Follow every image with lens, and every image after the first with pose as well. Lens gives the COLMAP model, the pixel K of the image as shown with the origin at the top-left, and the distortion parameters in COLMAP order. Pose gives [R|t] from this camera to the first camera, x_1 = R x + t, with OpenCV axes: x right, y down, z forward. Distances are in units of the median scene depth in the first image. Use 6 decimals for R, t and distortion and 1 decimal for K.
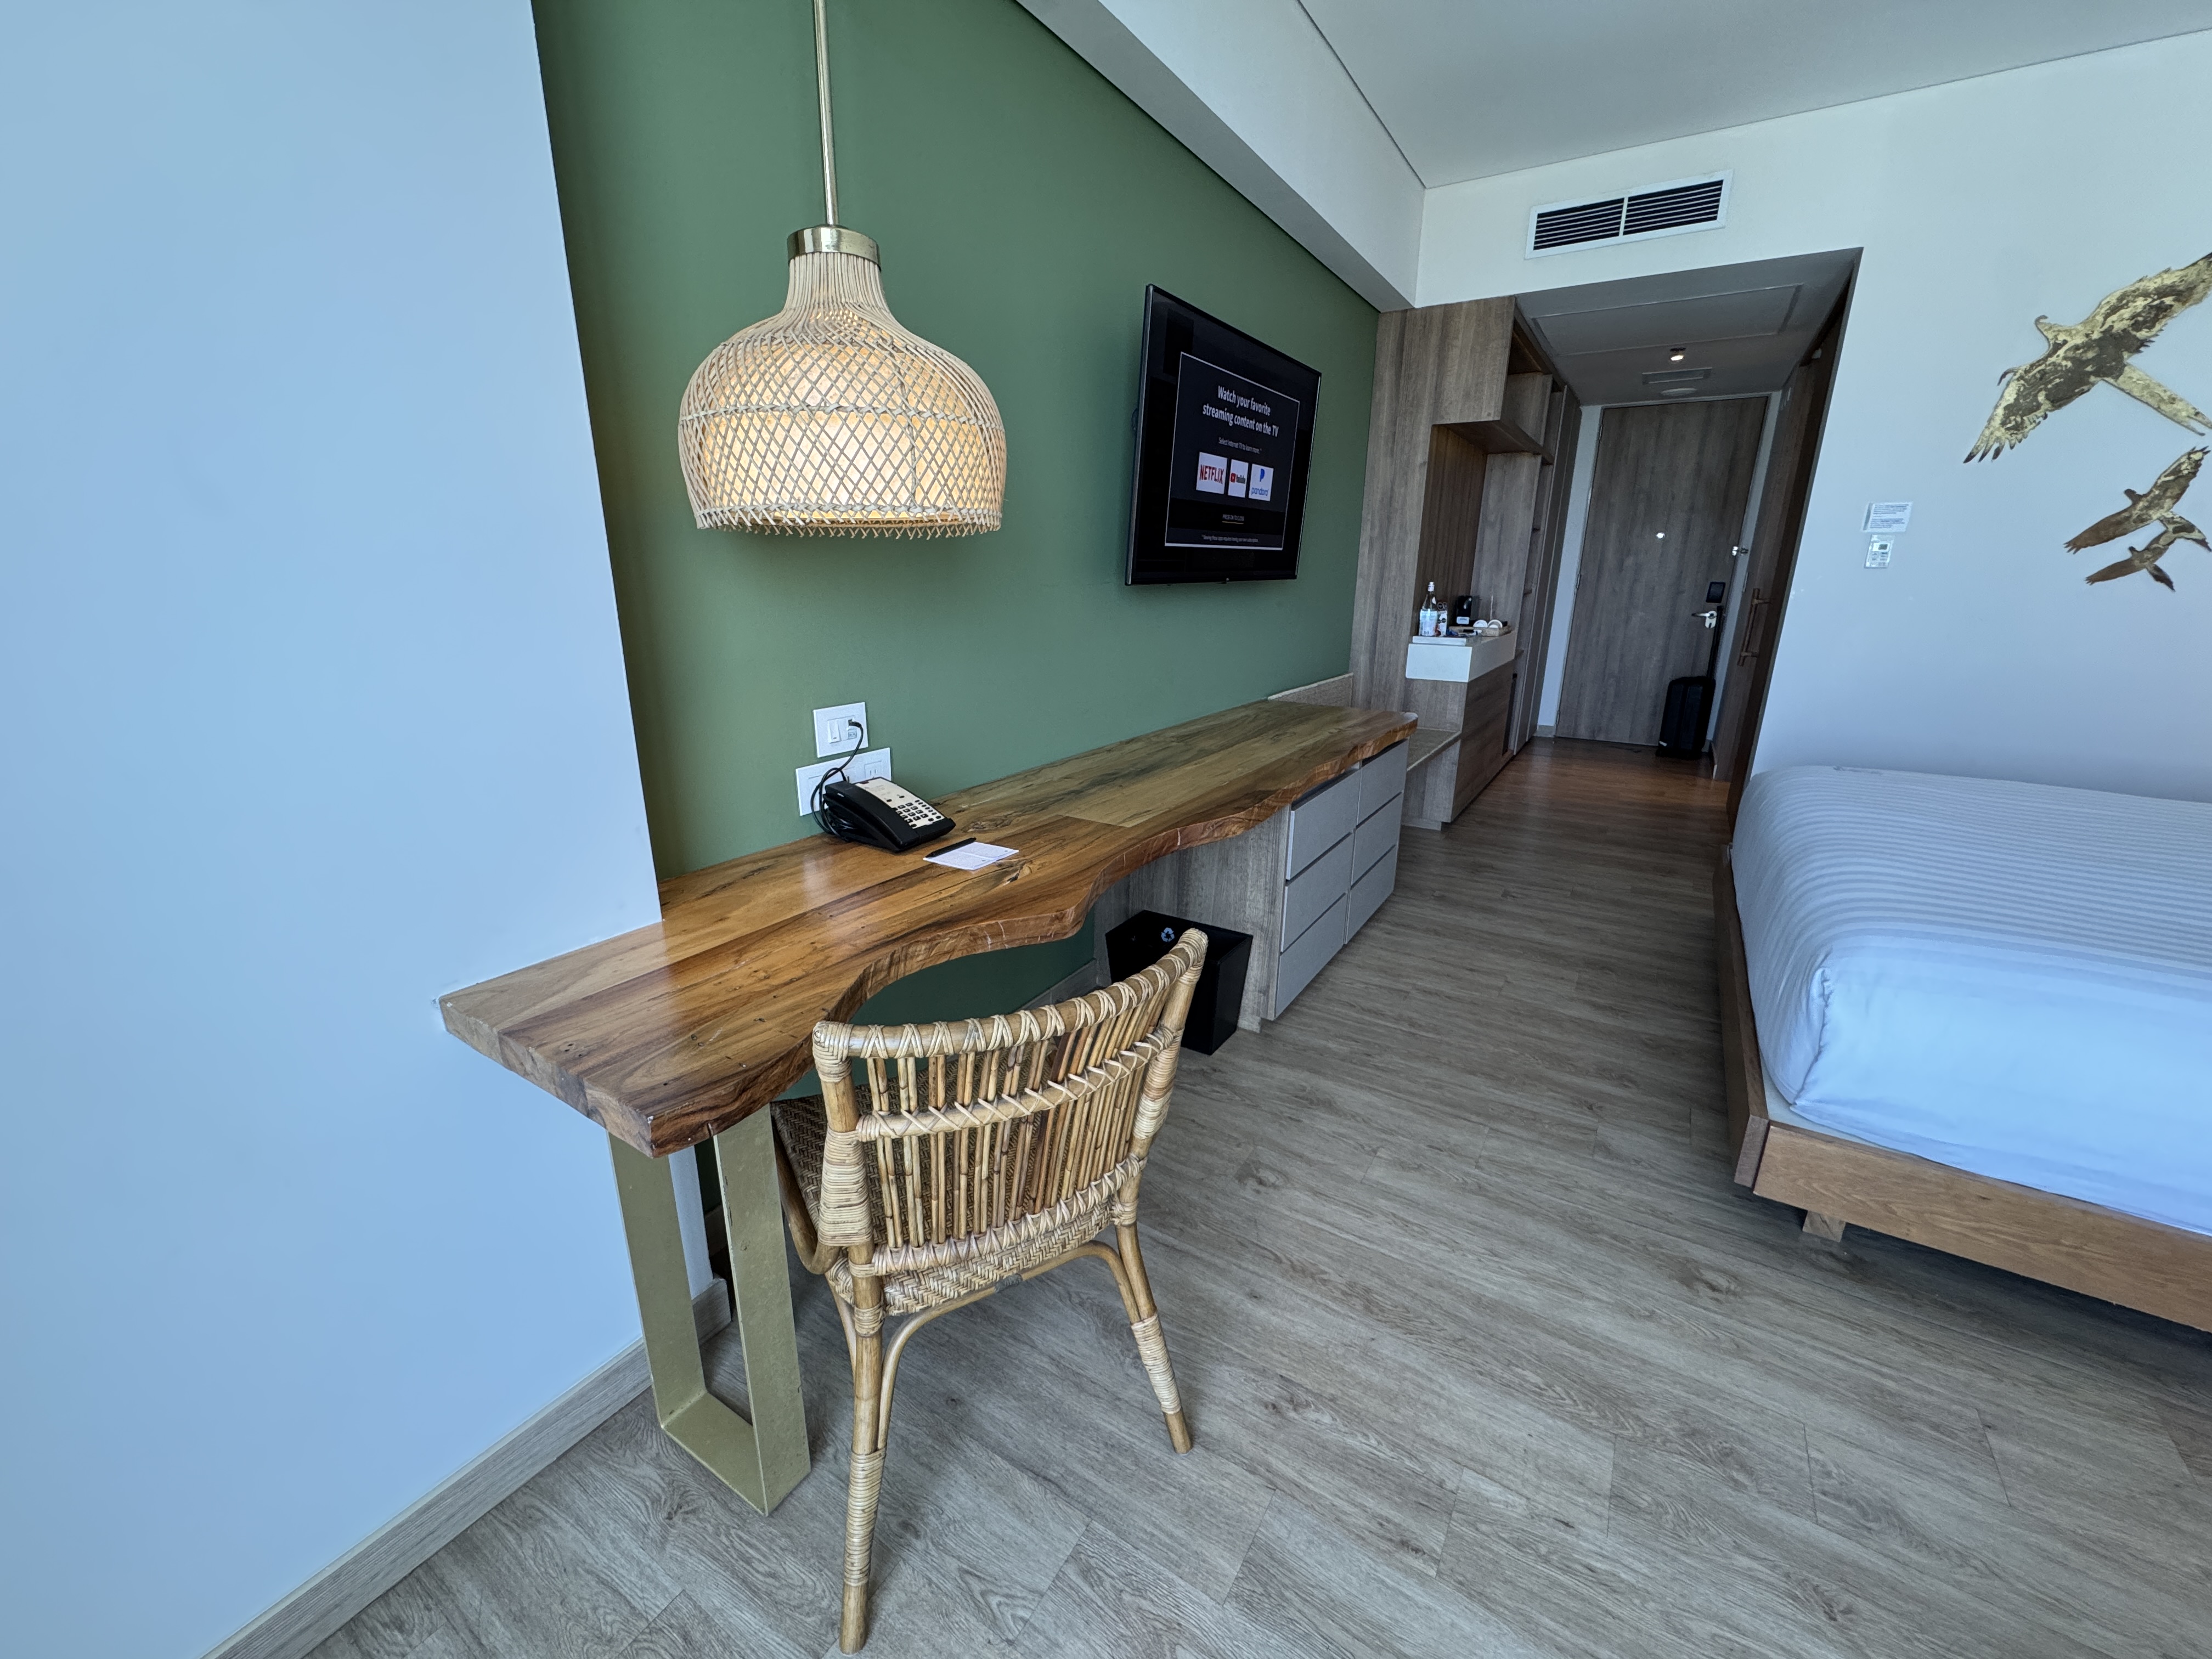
lens RADIAL K [[883.8, 0, 1097.4], [0, 883.8, 827.4], [0, 0, 1]] dist [-0.004530, 0.000529]
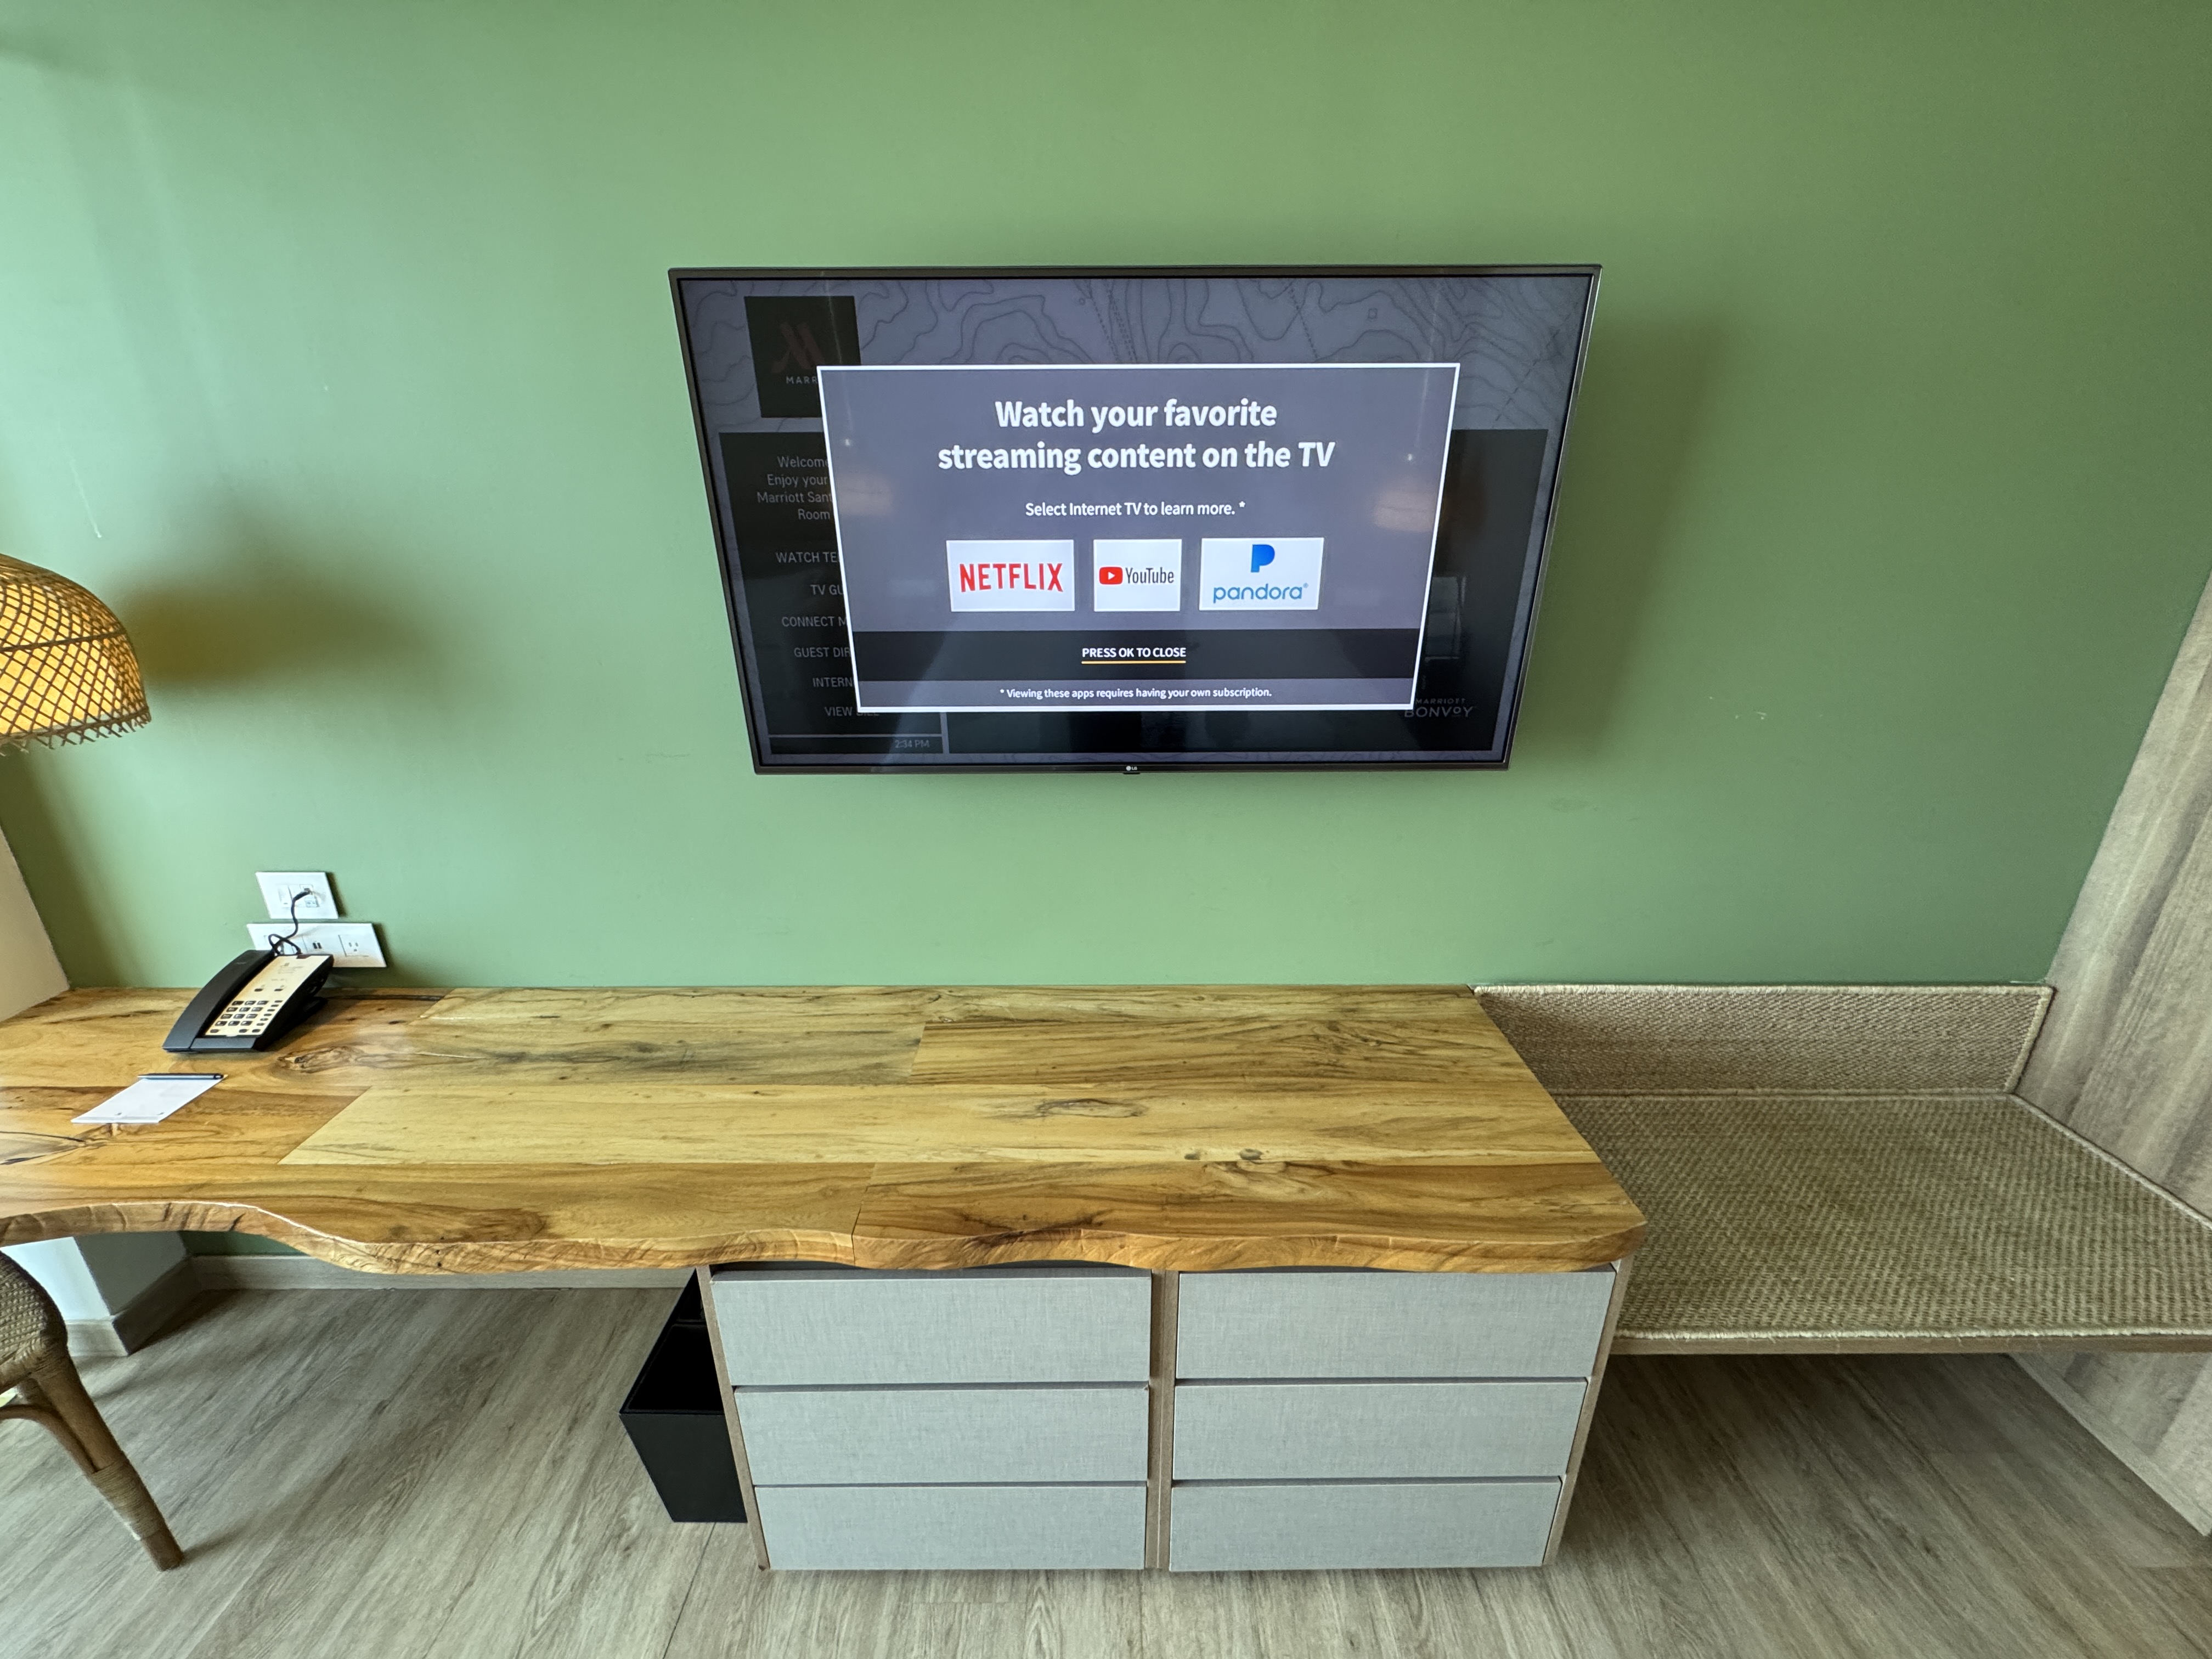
lens RADIAL K [[883.8, 0, 1107.7], [0, 883.8, 823.4], [0, 0, 1]] dist [-0.004530, 0.000529]
pose [[0.544053, 0.282574, -0.790037, 0.537141], [-0.235267, 0.955187, 0.179629, -0.332869], [0.805392, 0.088142, 0.586153, 0.686747]]
